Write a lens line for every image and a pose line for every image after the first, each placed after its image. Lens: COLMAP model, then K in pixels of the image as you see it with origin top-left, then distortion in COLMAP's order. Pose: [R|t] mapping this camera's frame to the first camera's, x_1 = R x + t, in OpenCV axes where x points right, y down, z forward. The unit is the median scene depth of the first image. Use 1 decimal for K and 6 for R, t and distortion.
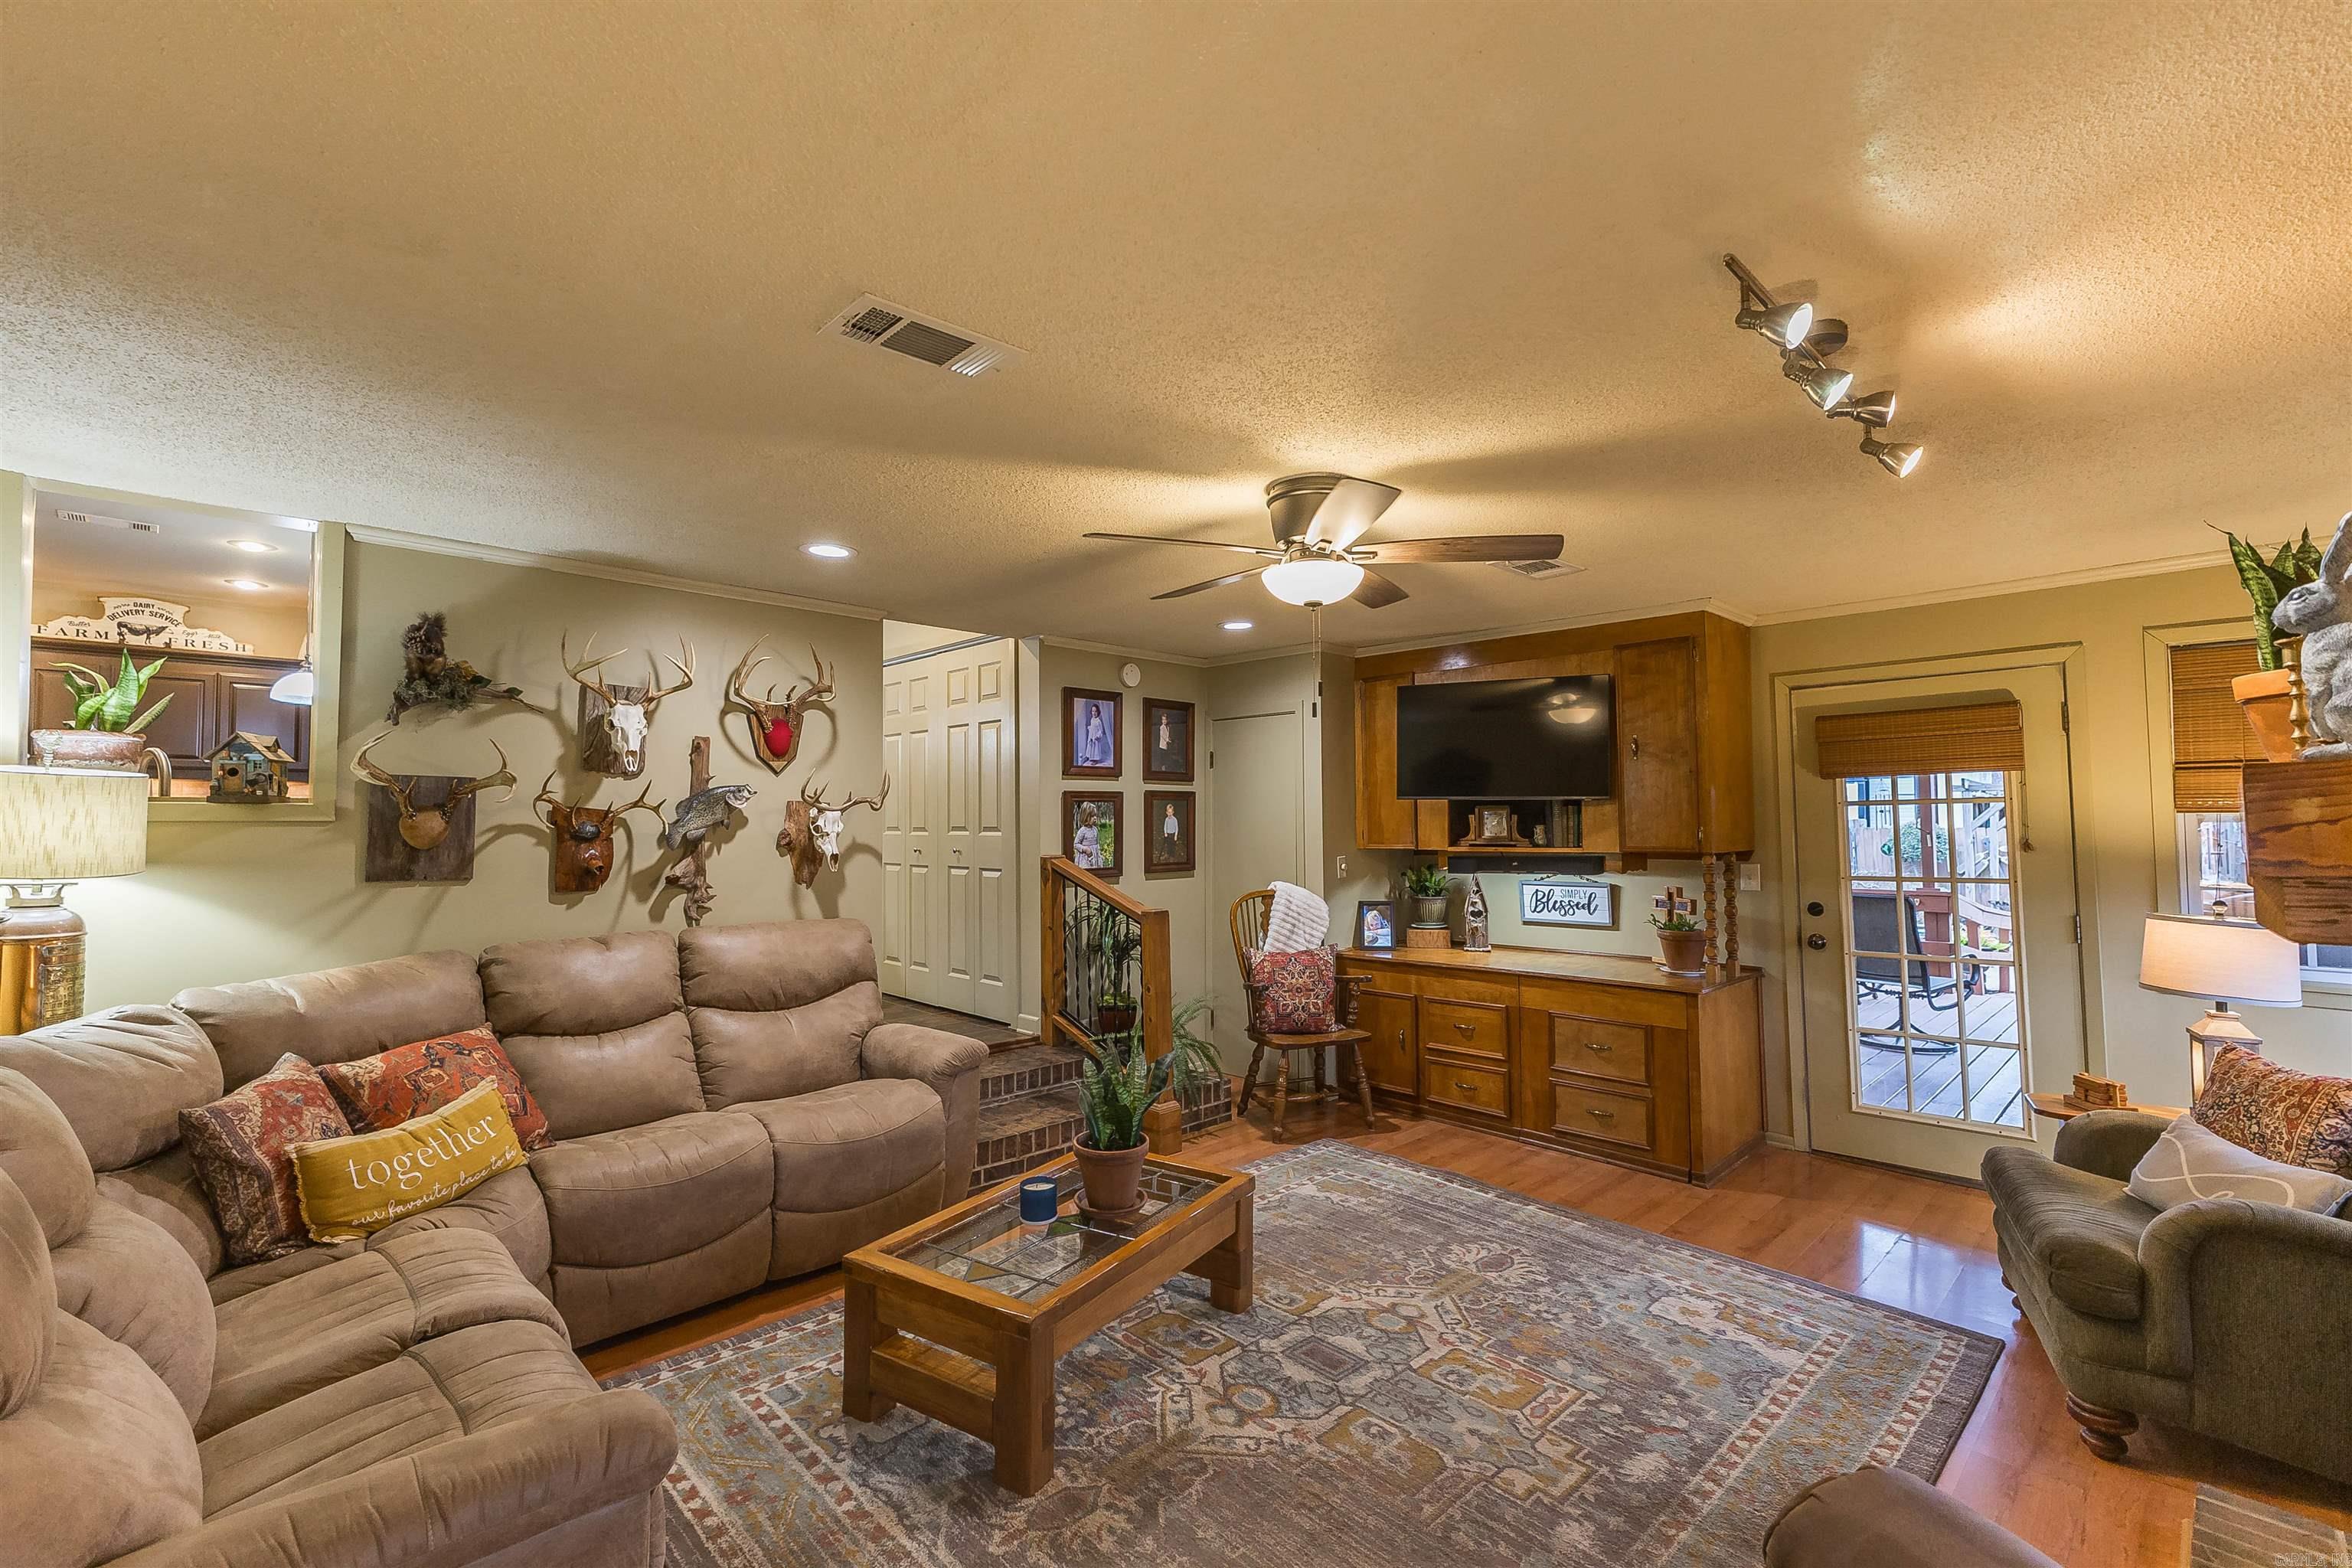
lens RADIAL K [[1002.8, 0, 1184.1], [0, 1002.8, 785.2], [0, 0, 1]] dist [0.012388, -0.000270]
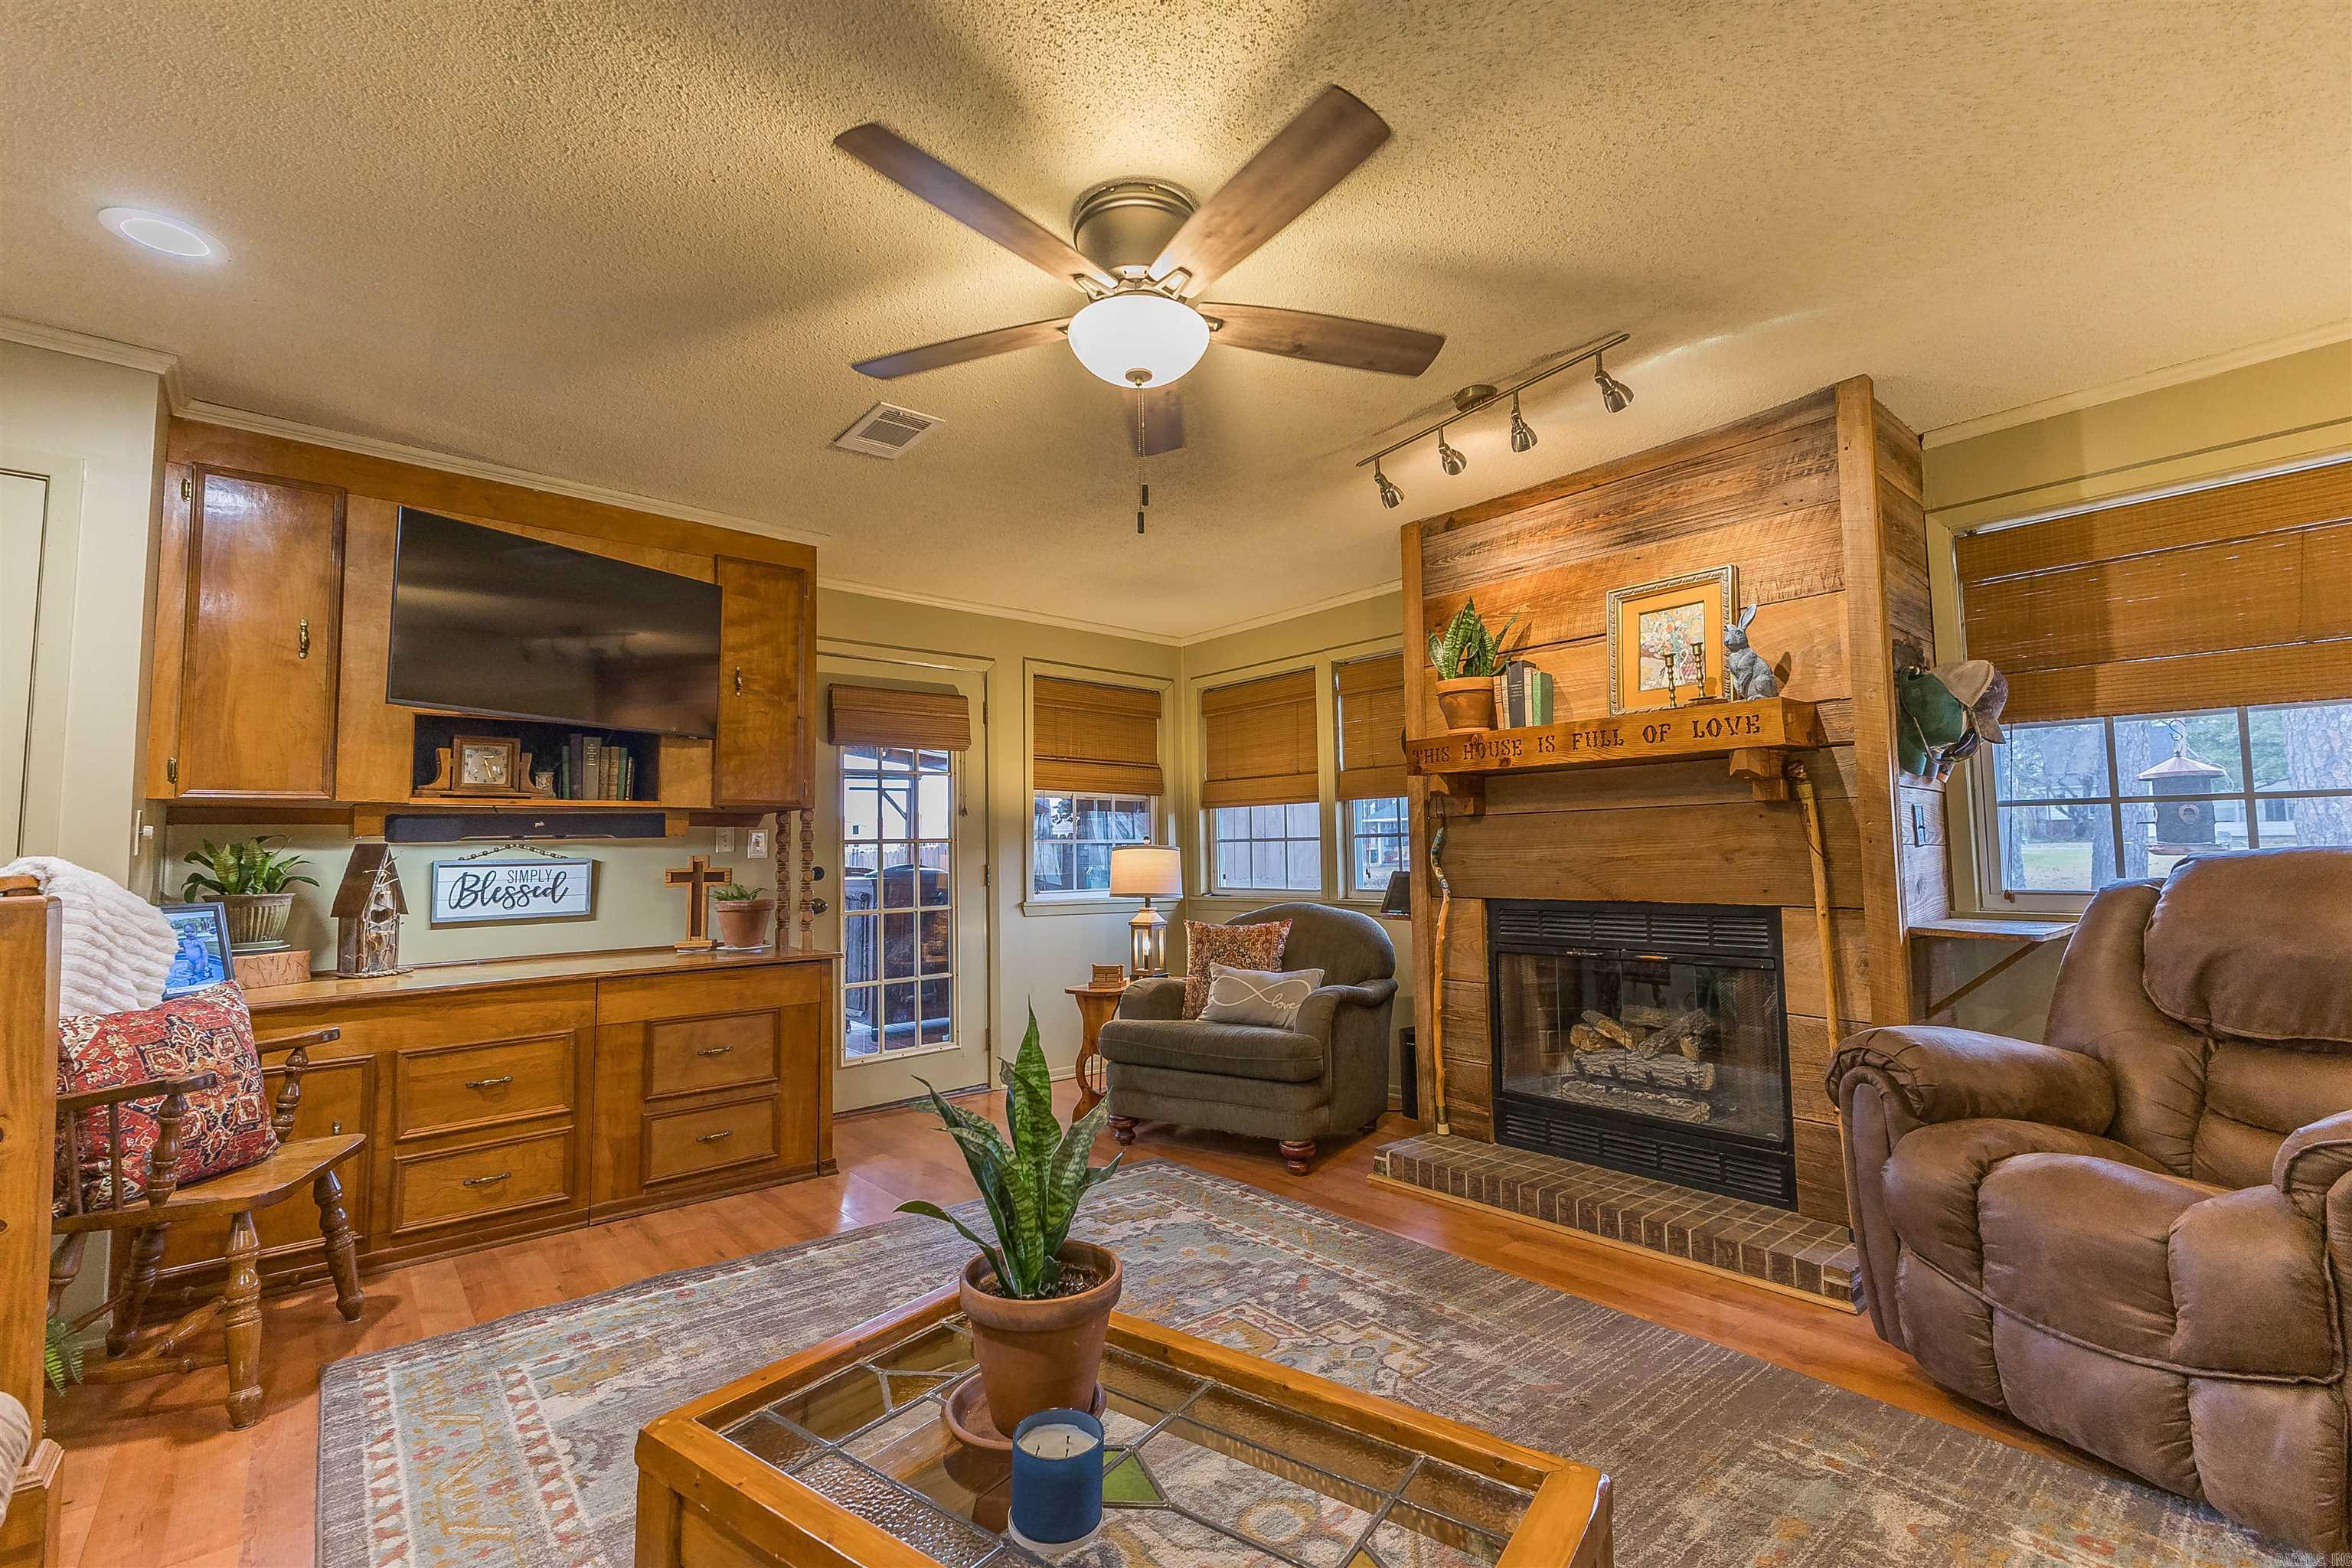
lens RADIAL K [[1007.3, 0, 1181.0], [0, 1007.3, 783.8], [0, 0, 1]] dist [0.003478, 0.000051]
pose [[0.060657, 0.076679, 0.995209, -0.401364], [-0.023233, 0.996883, -0.075392, 0.114521], [-0.997888, -0.018548, 0.062250, 0.656681]]
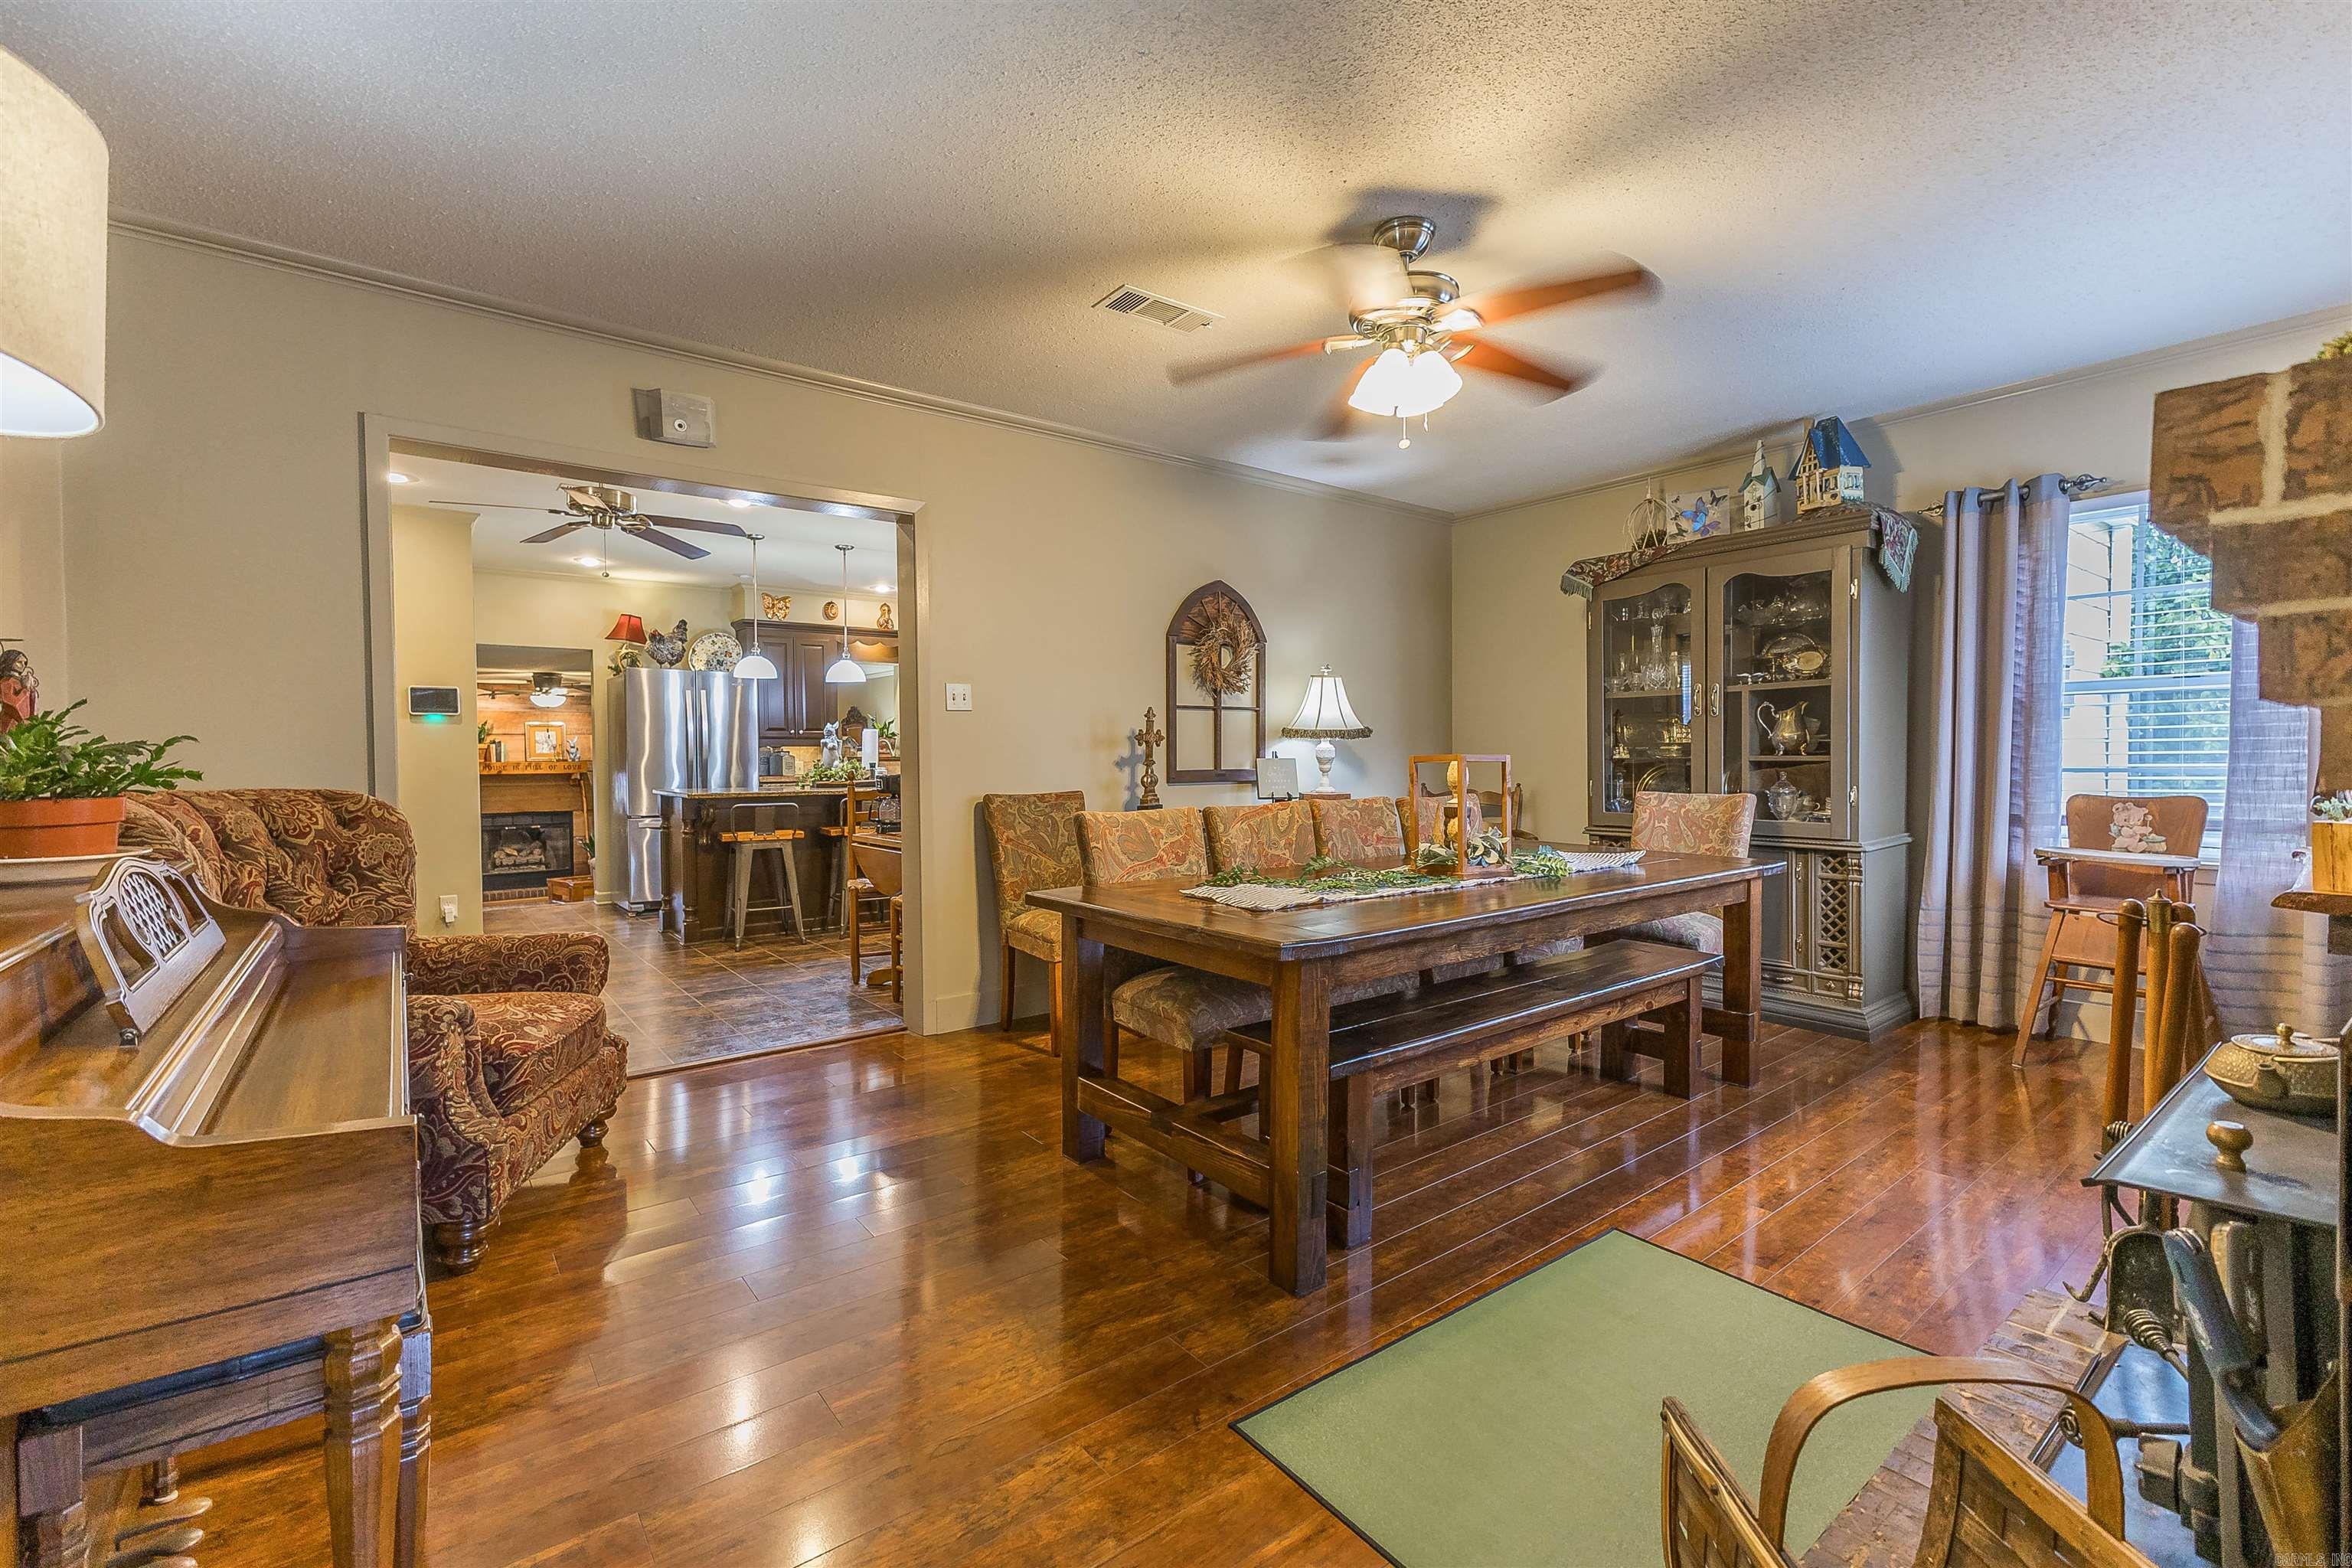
lens RADIAL K [[1002.8, 0, 1184.1], [0, 1002.8, 785.2], [0, 0, 1]] dist [0.012388, -0.000270]
pose [[-0.993757, 0.004452, 0.111479, -1.775394], [0.003574, 0.999961, -0.008075, 0.093046], [-0.111511, -0.007627, -0.993734, 3.048479]]
